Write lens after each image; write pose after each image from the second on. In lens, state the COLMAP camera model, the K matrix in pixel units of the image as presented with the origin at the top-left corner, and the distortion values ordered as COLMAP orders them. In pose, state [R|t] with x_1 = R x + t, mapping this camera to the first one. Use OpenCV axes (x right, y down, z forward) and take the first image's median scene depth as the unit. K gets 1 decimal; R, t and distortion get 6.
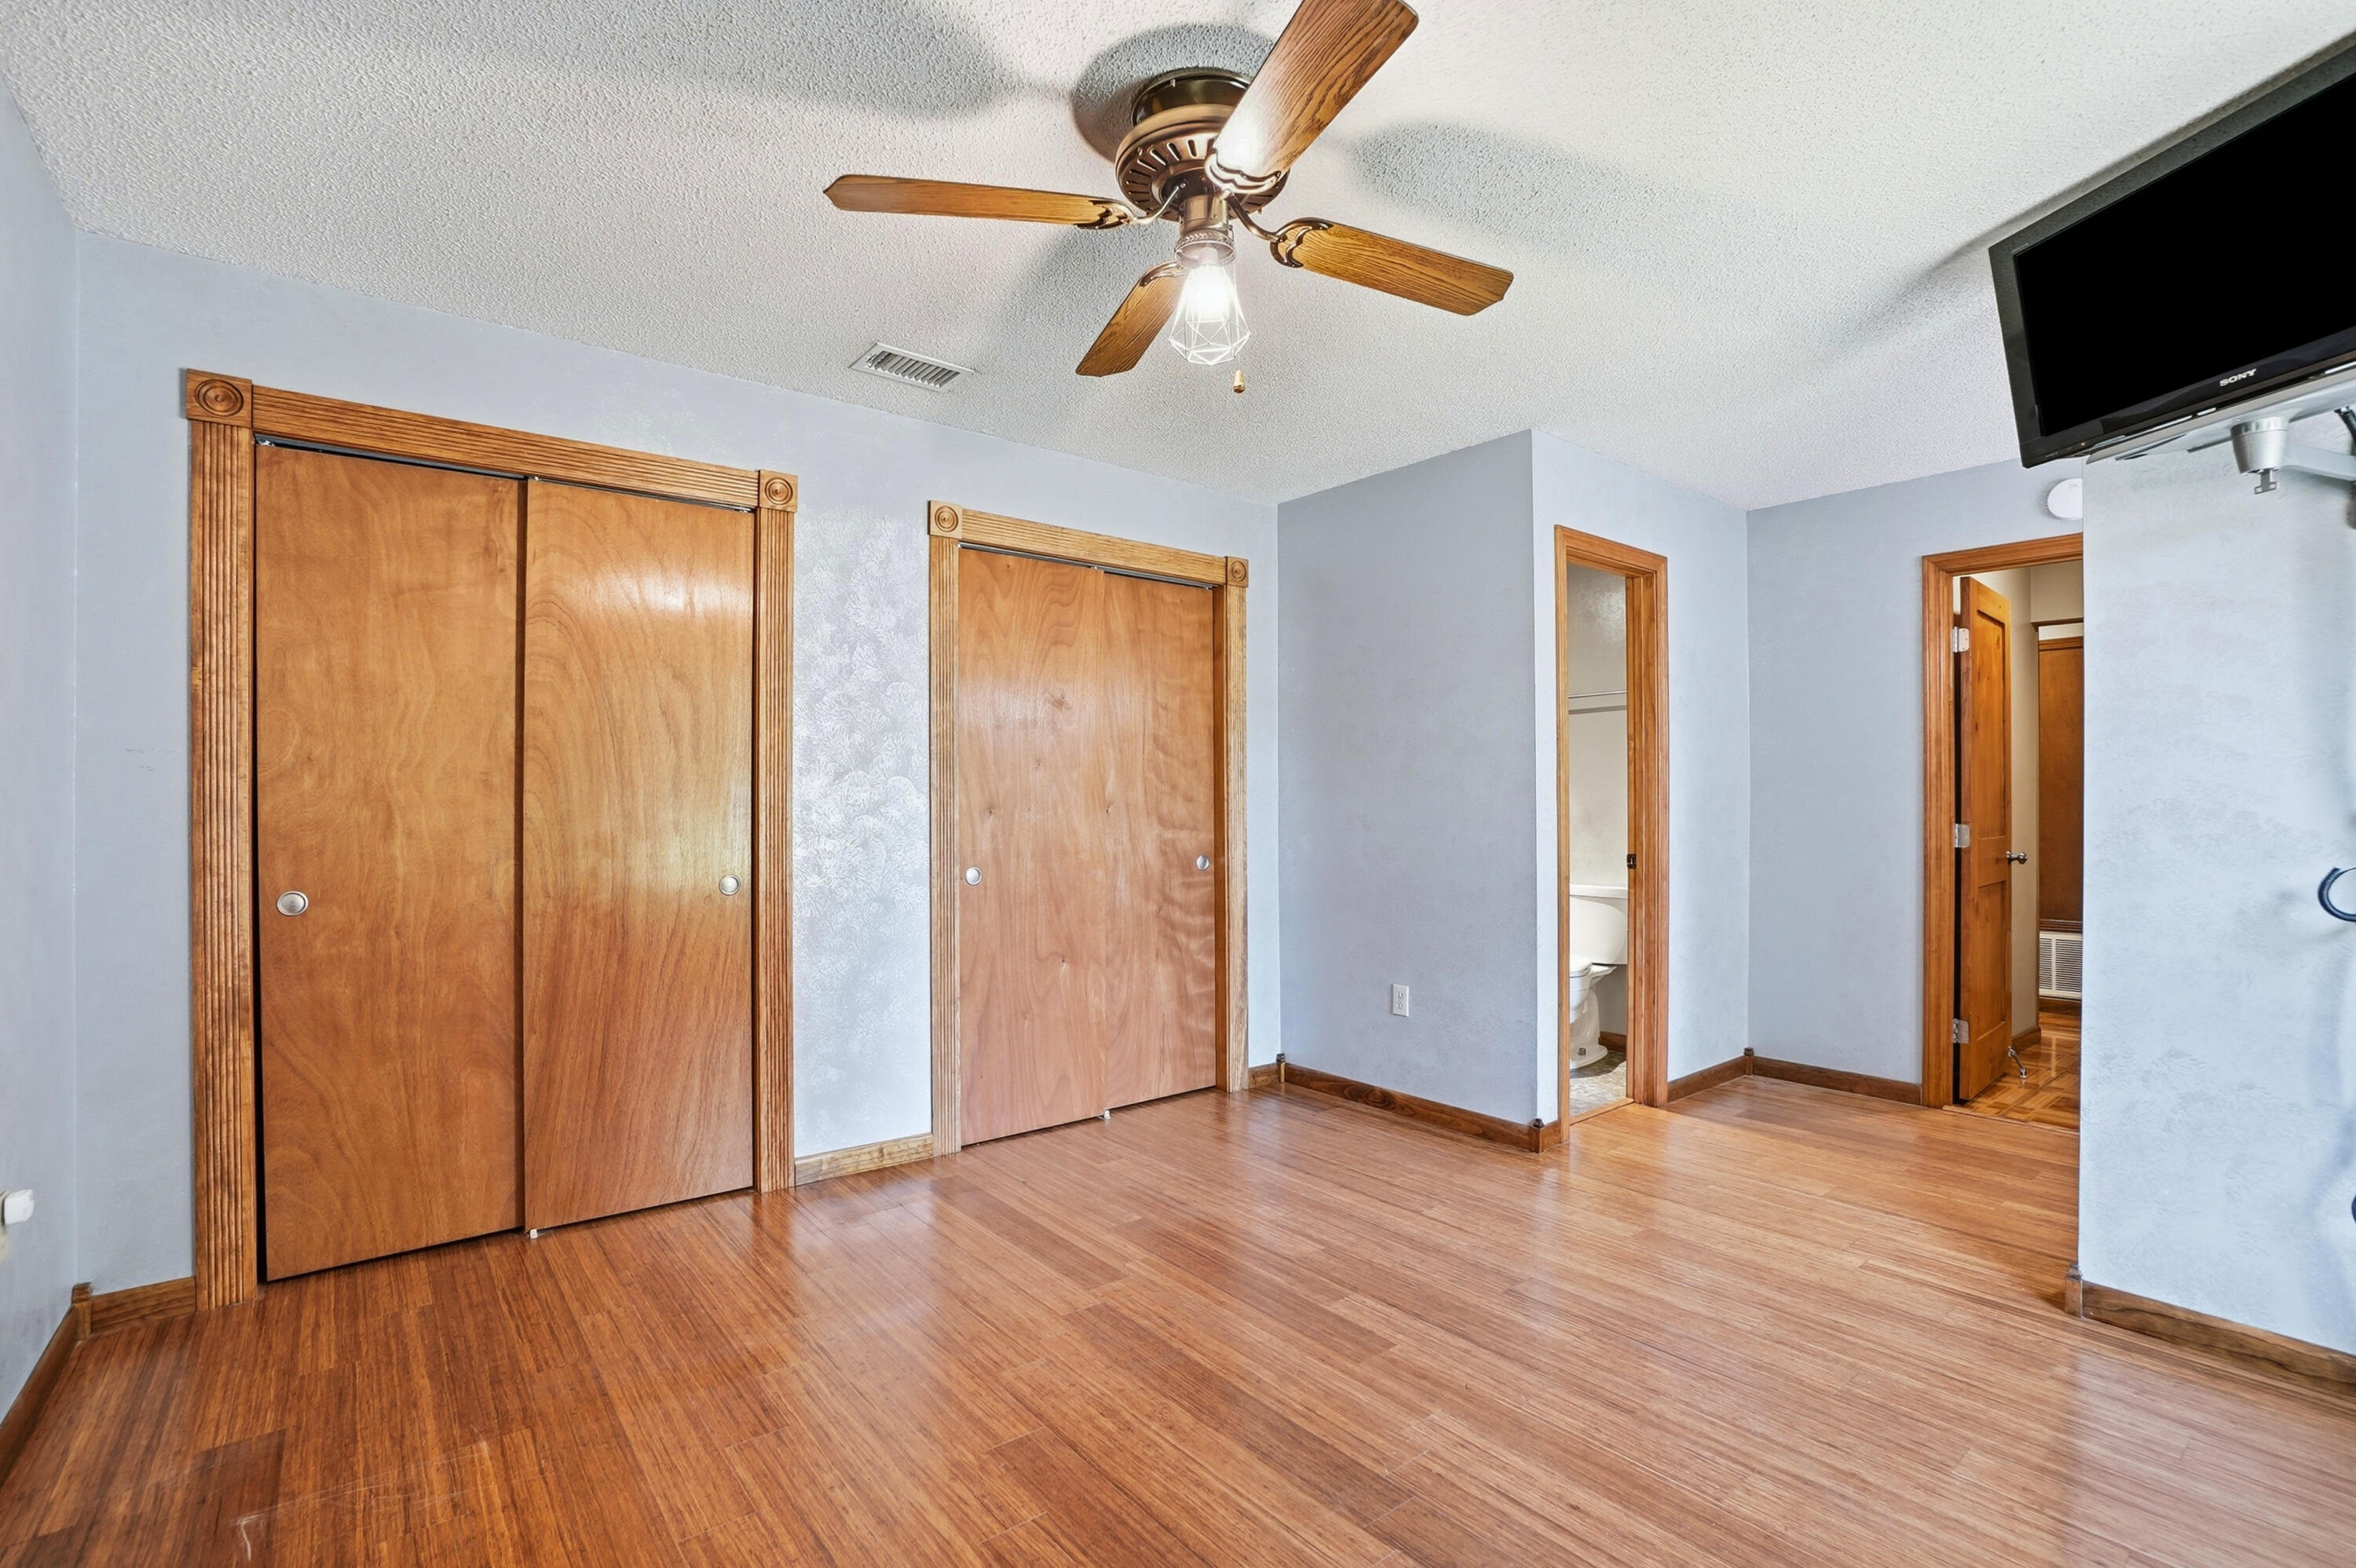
lens RADIAL K [[1068.7, 0, 1147.2], [0, 1068.7, 777.7], [0, 0, 1]] dist [-0.081351, 0.025600]
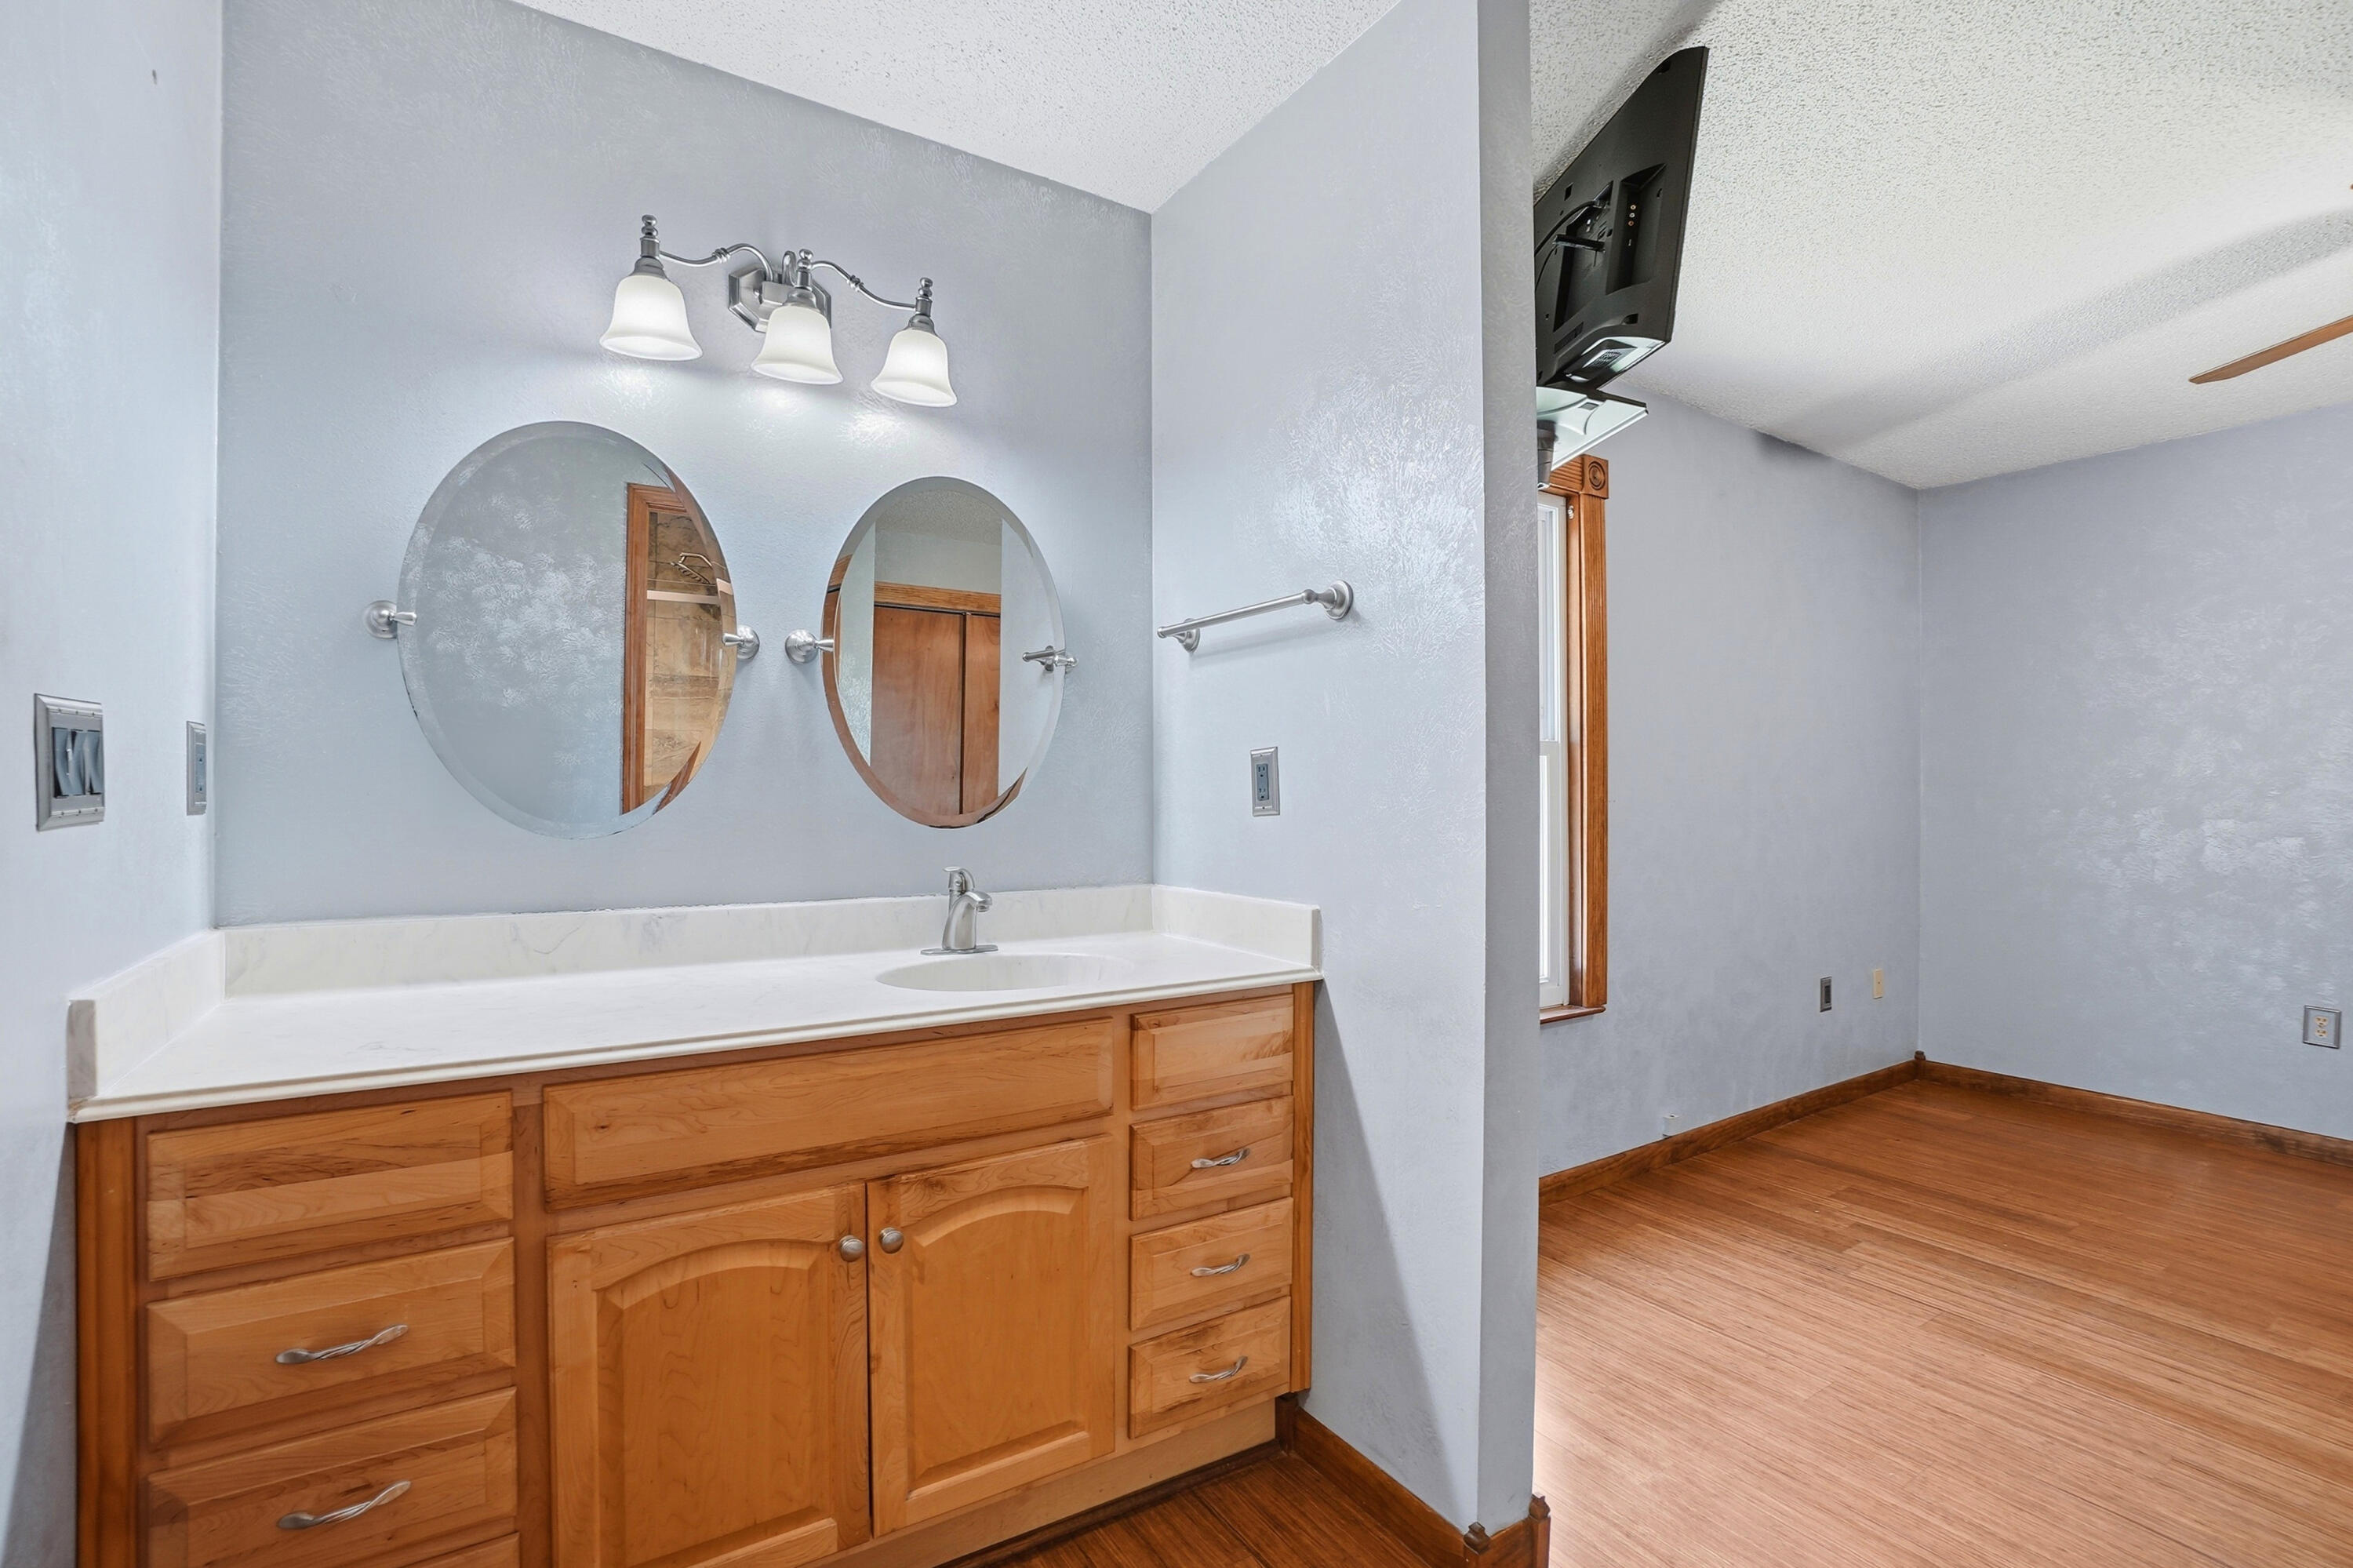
lens RADIAL K [[1063.6, 0, 1171.0], [0, 1063.6, 788.5], [0, 0, 1]] dist [-0.071308, 0.027496]
pose [[-0.996443, -0.004336, 0.084163, 1.182143], [-0.006379, 0.999691, -0.024021, 0.040318], [-0.084033, -0.024473, -0.996162, 1.819724]]
